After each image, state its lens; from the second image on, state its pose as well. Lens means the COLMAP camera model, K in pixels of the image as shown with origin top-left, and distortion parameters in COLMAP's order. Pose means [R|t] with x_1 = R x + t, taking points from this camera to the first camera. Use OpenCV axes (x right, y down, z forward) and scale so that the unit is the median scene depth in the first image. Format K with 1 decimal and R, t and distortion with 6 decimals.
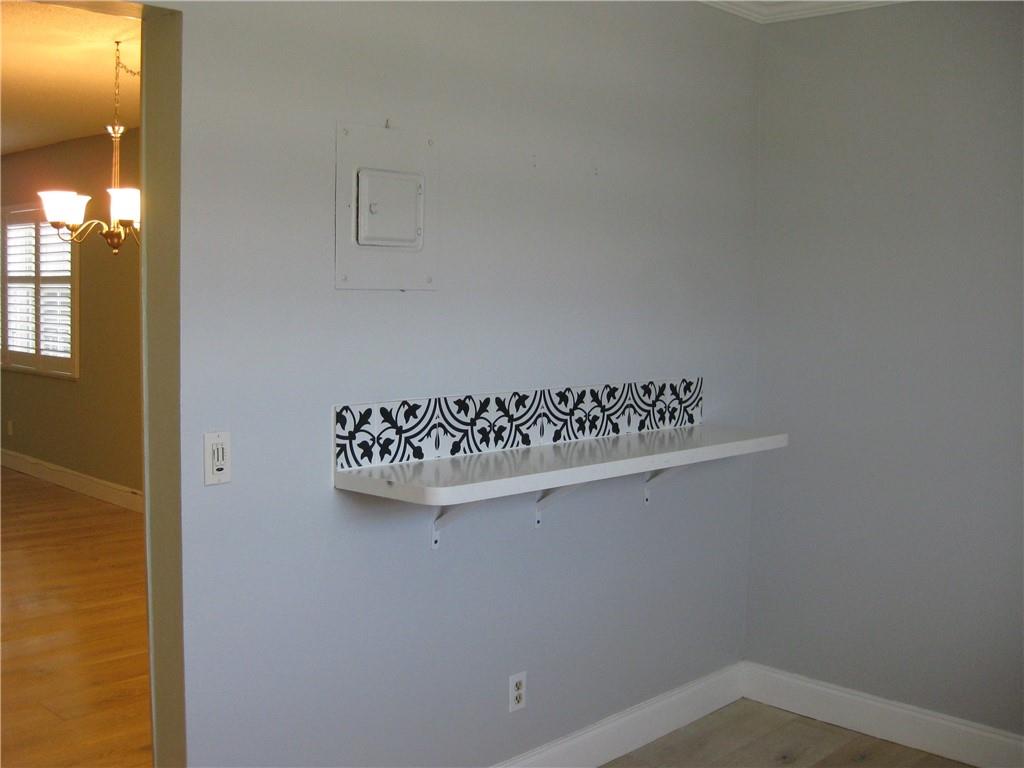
lens RADIAL K [[1128.0, 0, 512.0], [0, 1128.0, 384.0], [0, 0, 1]] dist [-0.150006, 0.026609]
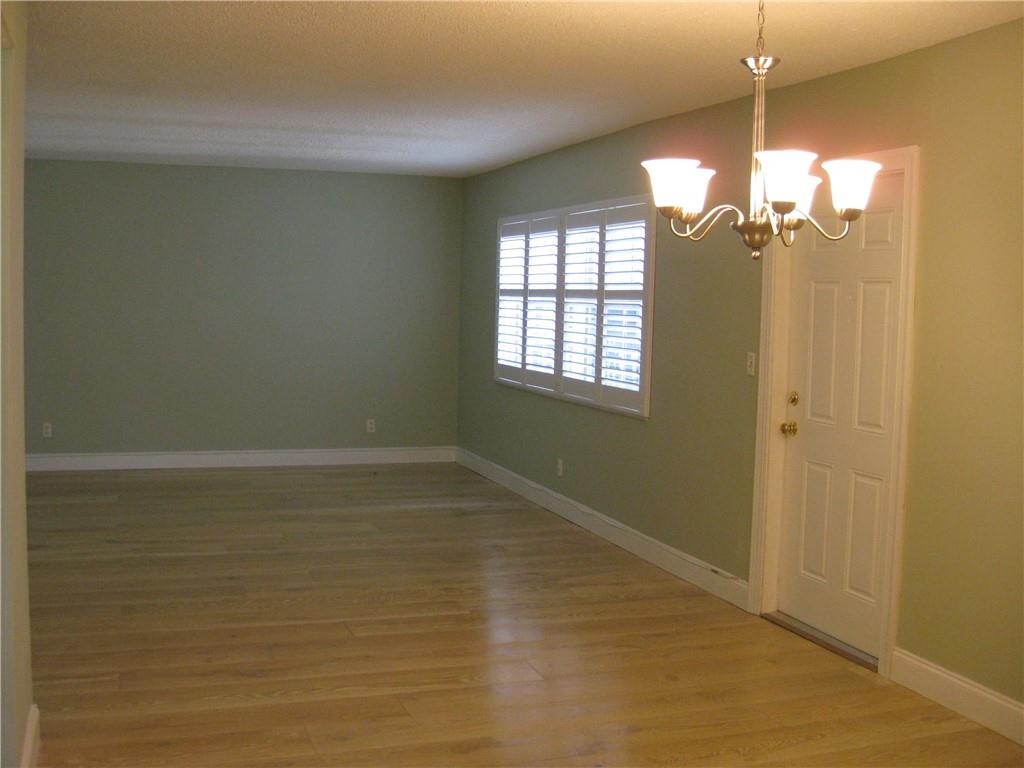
lens RADIAL K [[1128.0, 0, 512.0], [0, 1128.0, 384.0], [0, 0, 1]] dist [-0.150006, 0.026609]
pose [[0.895595, 0.035802, -0.443428, -0.118218], [-0.041688, 0.999124, -0.003530, -0.022445], [0.442913, 0.021648, 0.896303, 0.217982]]
